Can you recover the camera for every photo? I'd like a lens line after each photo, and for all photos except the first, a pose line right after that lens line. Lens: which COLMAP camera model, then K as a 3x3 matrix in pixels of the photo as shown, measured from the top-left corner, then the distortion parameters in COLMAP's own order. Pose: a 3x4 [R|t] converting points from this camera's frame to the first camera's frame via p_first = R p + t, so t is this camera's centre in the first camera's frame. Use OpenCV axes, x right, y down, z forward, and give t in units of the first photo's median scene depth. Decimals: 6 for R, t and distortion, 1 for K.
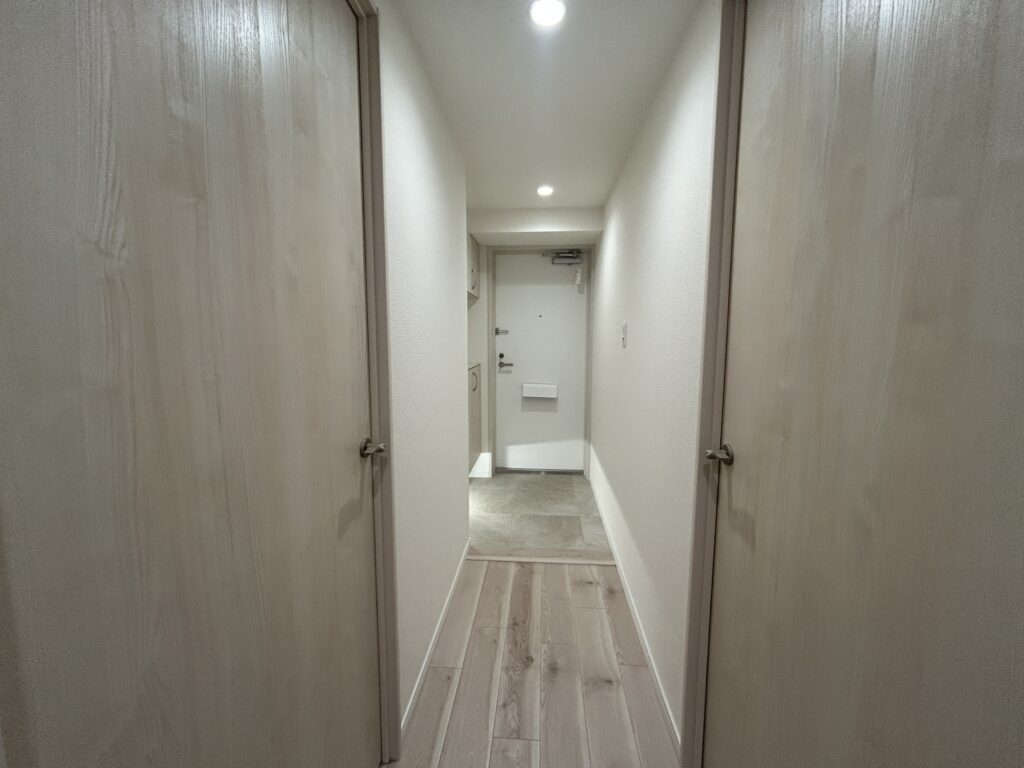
lens RADIAL K [[412.7, 0, 512.0], [0, 412.7, 384.0], [0, 0, 1]] dist [0.000743, -0.000204]
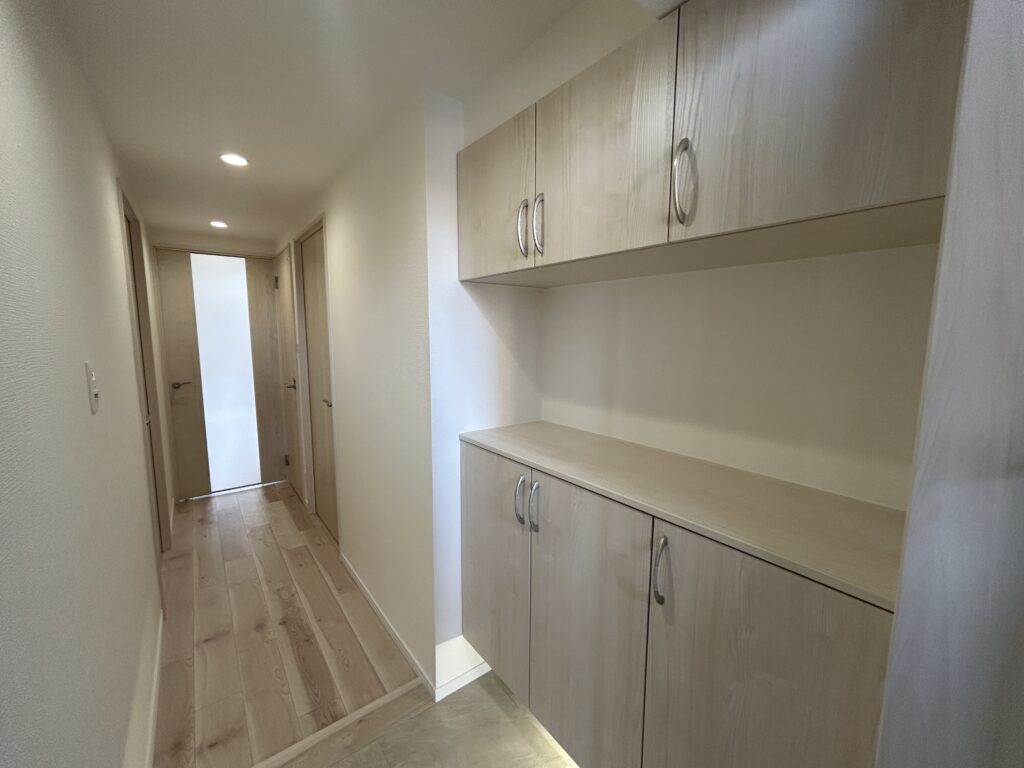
lens RADIAL K [[412.7, 0, 512.0], [0, 412.7, 384.0], [0, 0, 1]] dist [0.000743, -0.000204]
pose [[-0.743910, 0.083152, -0.663087, 0.259882], [-0.074611, 0.975691, 0.206059, -0.302951], [0.664102, 0.202763, -0.719622, 1.949802]]
